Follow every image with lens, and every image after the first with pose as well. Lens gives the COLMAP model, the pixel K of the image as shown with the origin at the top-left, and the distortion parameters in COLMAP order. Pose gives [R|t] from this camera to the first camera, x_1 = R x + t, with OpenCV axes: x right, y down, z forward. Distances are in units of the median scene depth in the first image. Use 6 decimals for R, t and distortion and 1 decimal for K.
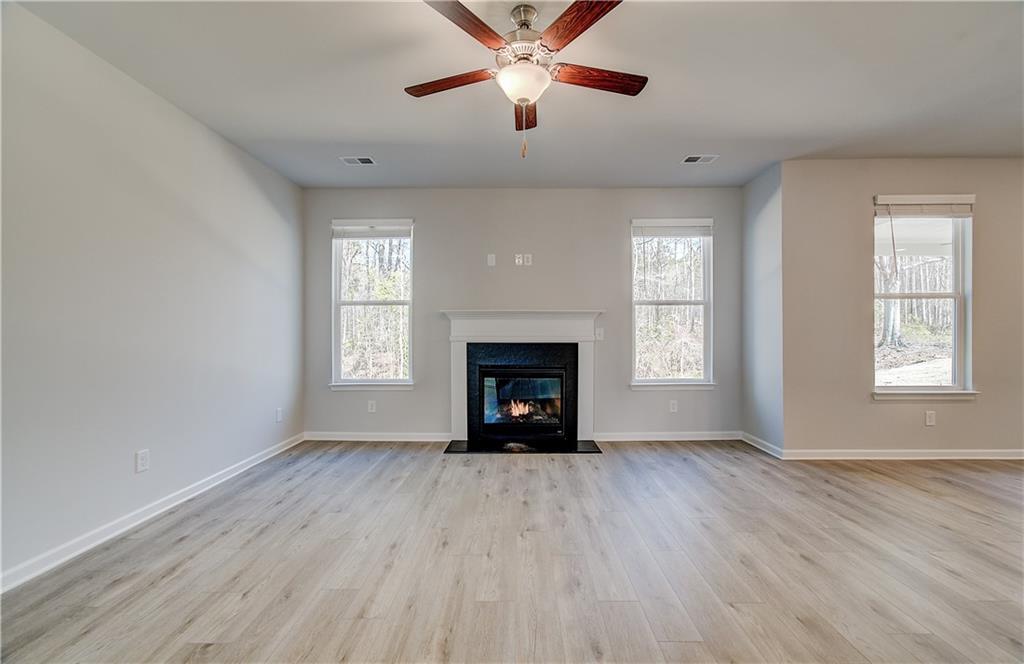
lens RADIAL K [[444.3, 0, 517.4], [0, 444.3, 331.4], [0, 0, 1]] dist [-0.006337, 0.000390]
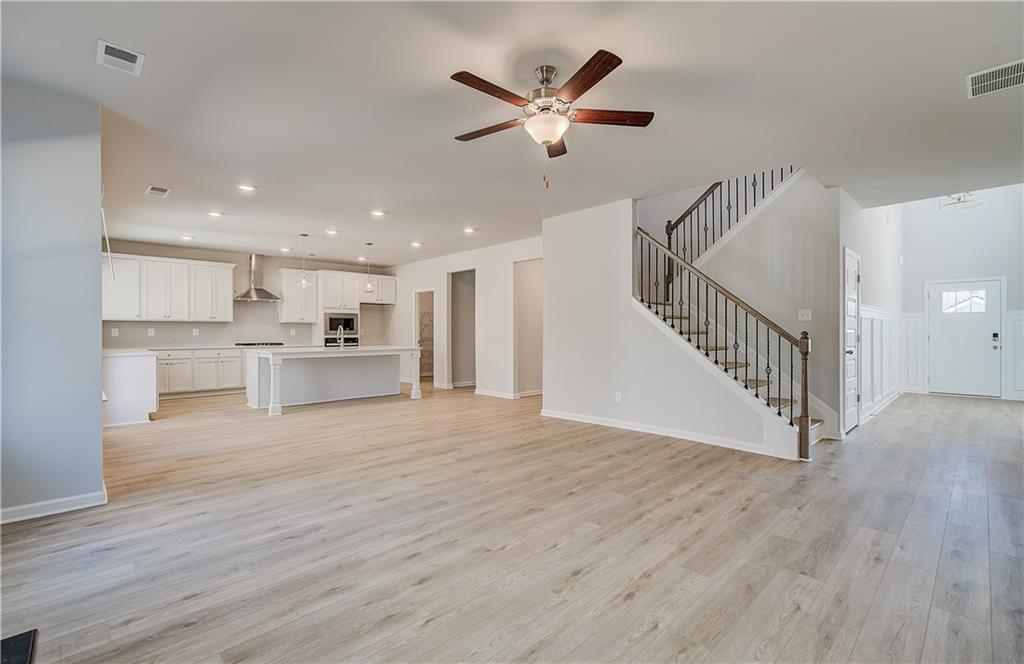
lens RADIAL K [[450.9, 0, 510.4], [0, 450.9, 329.2], [0, 0, 1]] dist [-0.000460, 0.000202]
pose [[-0.695769, 0.010523, 0.718189, -0.462232], [0.001343, 0.999910, -0.013351, 0.005427], [-0.718265, -0.008325, -0.695720, 1.105718]]
